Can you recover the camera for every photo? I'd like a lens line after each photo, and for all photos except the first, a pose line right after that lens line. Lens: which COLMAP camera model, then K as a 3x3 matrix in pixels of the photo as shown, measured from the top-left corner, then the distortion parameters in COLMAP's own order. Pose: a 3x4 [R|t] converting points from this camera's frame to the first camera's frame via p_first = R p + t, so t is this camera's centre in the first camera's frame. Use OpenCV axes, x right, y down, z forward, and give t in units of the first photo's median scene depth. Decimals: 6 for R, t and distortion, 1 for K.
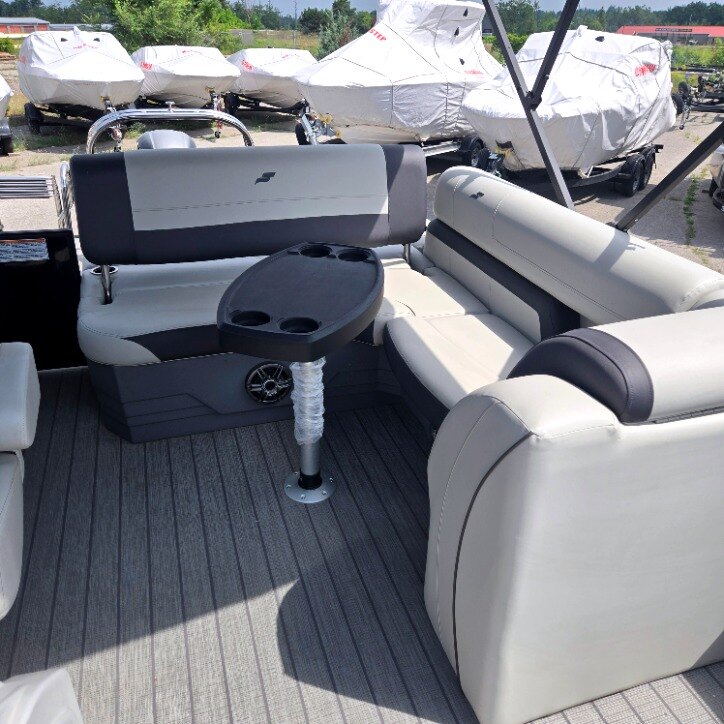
lens RADIAL K [[649.8, 0, 366.2], [0, 649.8, 353.5], [0, 0, 1]] dist [0.074286, -0.063003]
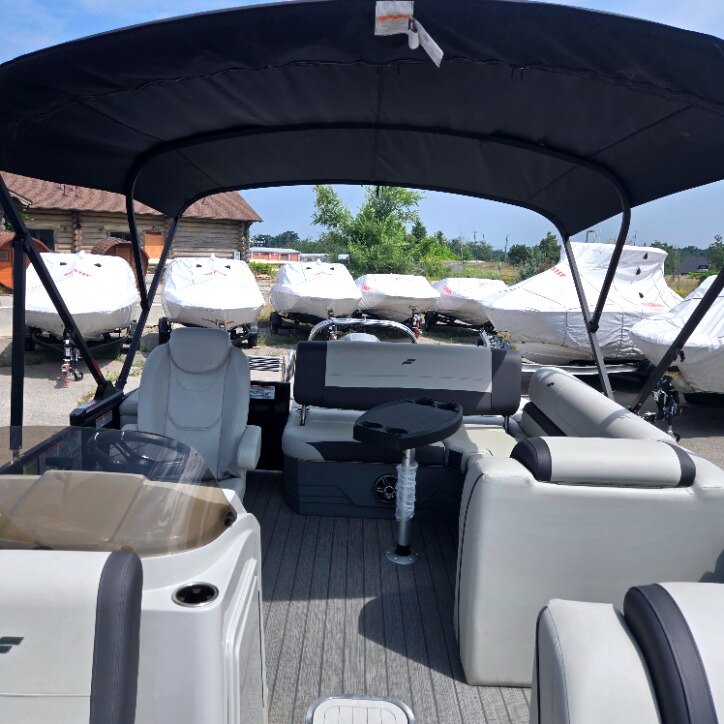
lens RADIAL K [[649.8, 0, 366.2], [0, 649.8, 353.5], [0, 0, 1]] dist [0.074286, -0.063003]
pose [[0.953632, 0.071783, -0.292289, 0.057865], [-0.158516, 0.945324, -0.285017, 0.049633], [0.255849, 0.318134, 0.912870, -0.130340]]
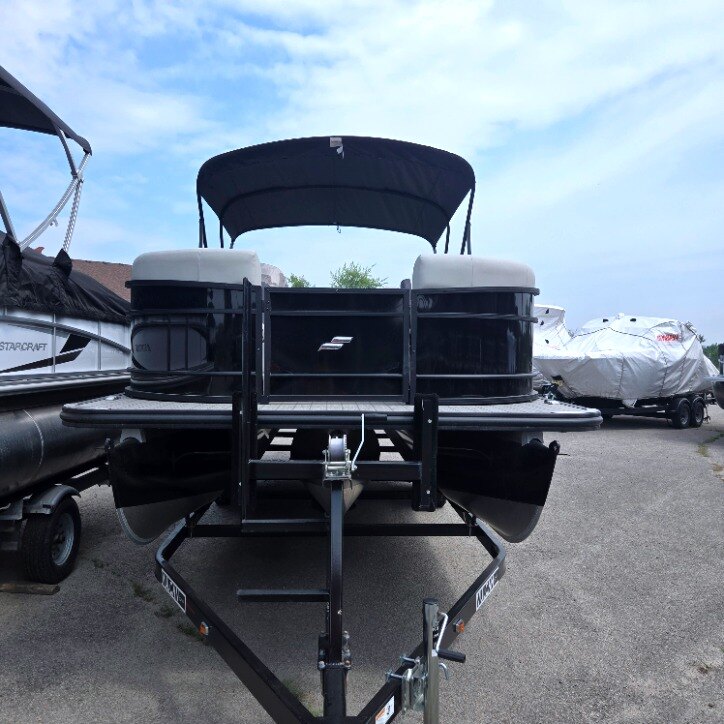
lens RADIAL K [[649.8, 0, 366.2], [0, 649.8, 353.5], [0, 0, 1]] dist [0.074286, -0.063003]
pose [[0.966817, -0.009347, -0.255299, 0.203805], [-0.108440, 0.889820, -0.443239, 0.391709], [0.231314, 0.456215, 0.859280, -0.457445]]
